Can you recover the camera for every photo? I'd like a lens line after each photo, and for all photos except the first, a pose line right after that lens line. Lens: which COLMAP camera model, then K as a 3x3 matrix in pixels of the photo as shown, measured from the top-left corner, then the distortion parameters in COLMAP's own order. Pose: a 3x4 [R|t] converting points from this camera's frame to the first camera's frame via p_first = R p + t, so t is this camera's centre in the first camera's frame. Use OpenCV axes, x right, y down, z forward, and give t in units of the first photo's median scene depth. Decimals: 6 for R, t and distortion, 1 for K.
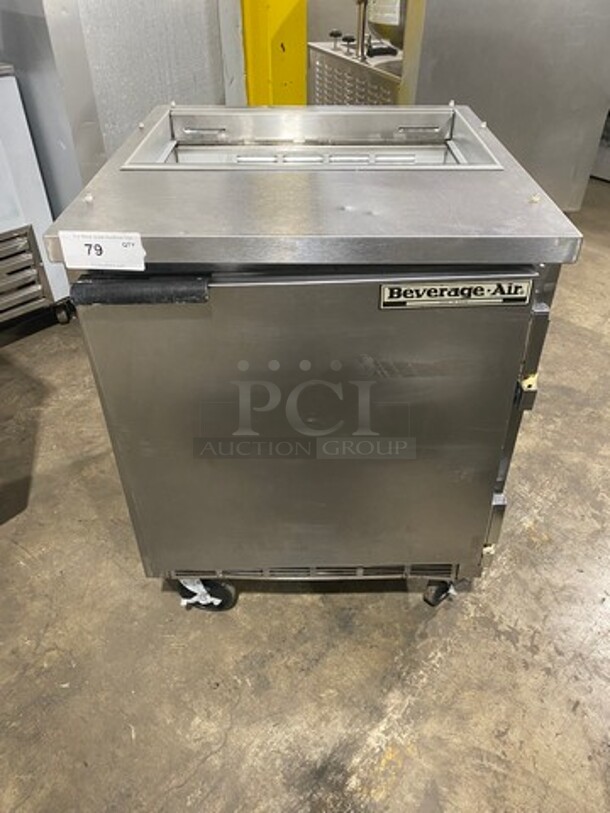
lens RADIAL K [[620.8, 0, 306.7], [0, 620.8, 407.9], [0, 0, 1]] dist [-0.000180, 0.008675]
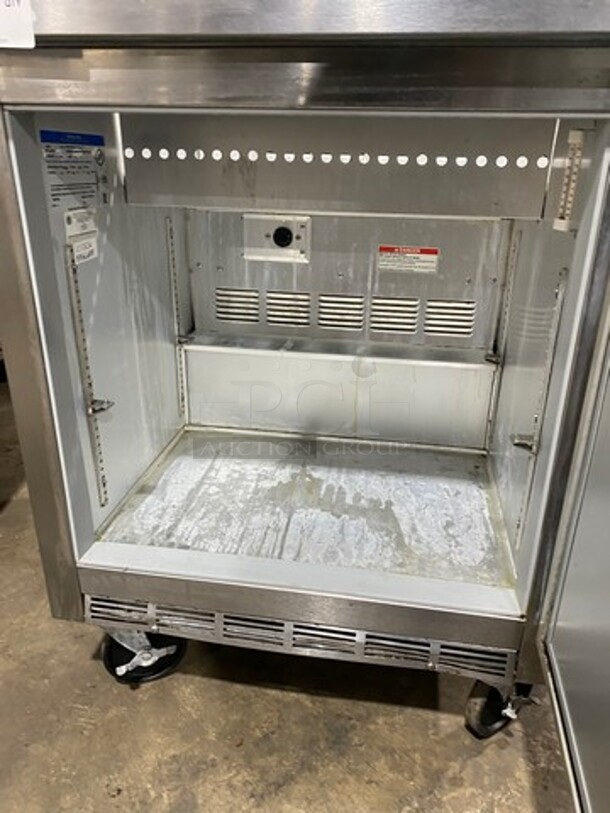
lens RADIAL K [[620.8, 0, 308.0], [0, 620.8, 407.0], [0, 0, 1]] dist [-0.000180, 0.008675]
pose [[0.978886, 0.092736, -0.182161, 0.119818], [-0.134668, 0.963006, -0.233420, 0.169686], [0.153775, 0.253023, 0.955161, 0.284331]]
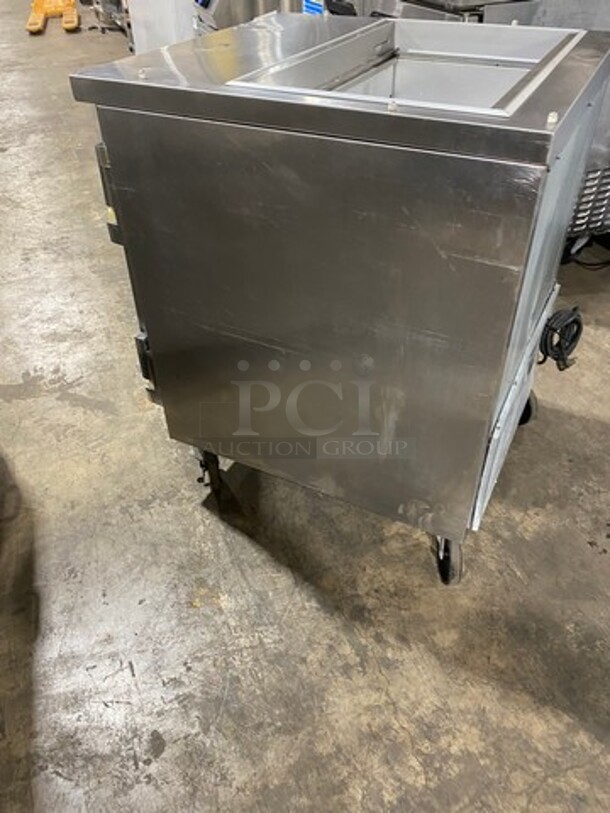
lens RADIAL K [[620.8, 0, 312.5], [0, 620.8, 405.1], [0, 0, 1]] dist [-0.000180, 0.008675]
pose [[-0.491095, 0.554819, -0.671566, 0.814539], [-0.520051, 0.431743, 0.736984, -0.662141], [0.698837, 0.711178, 0.076507, 0.984538]]
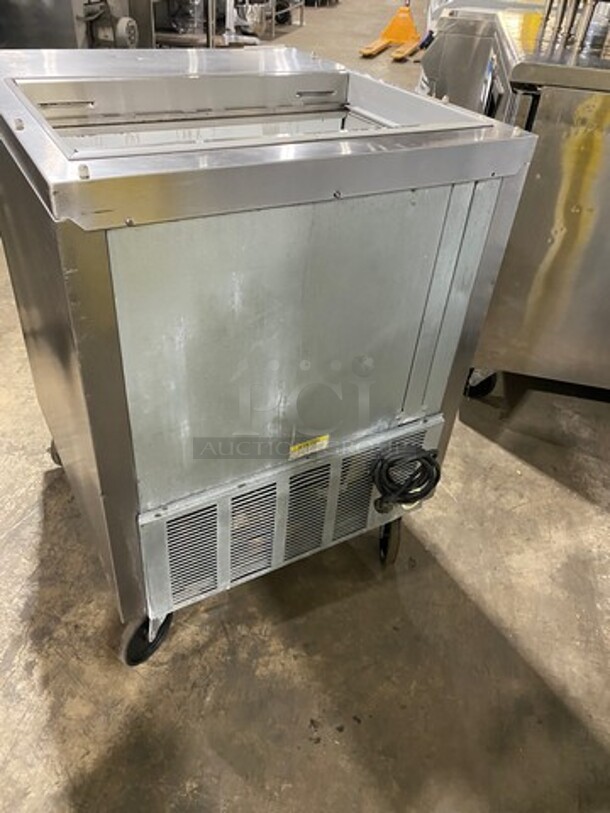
lens RADIAL K [[620.8, 0, 301.1], [0, 620.8, 405.0], [0, 0, 1]] dist [-0.000180, 0.008675]
pose [[-0.889247, 0.219725, -0.401199, 0.292278], [-0.334915, 0.284650, 0.898224, -0.898177], [0.311564, 0.933111, -0.179534, 1.288769]]
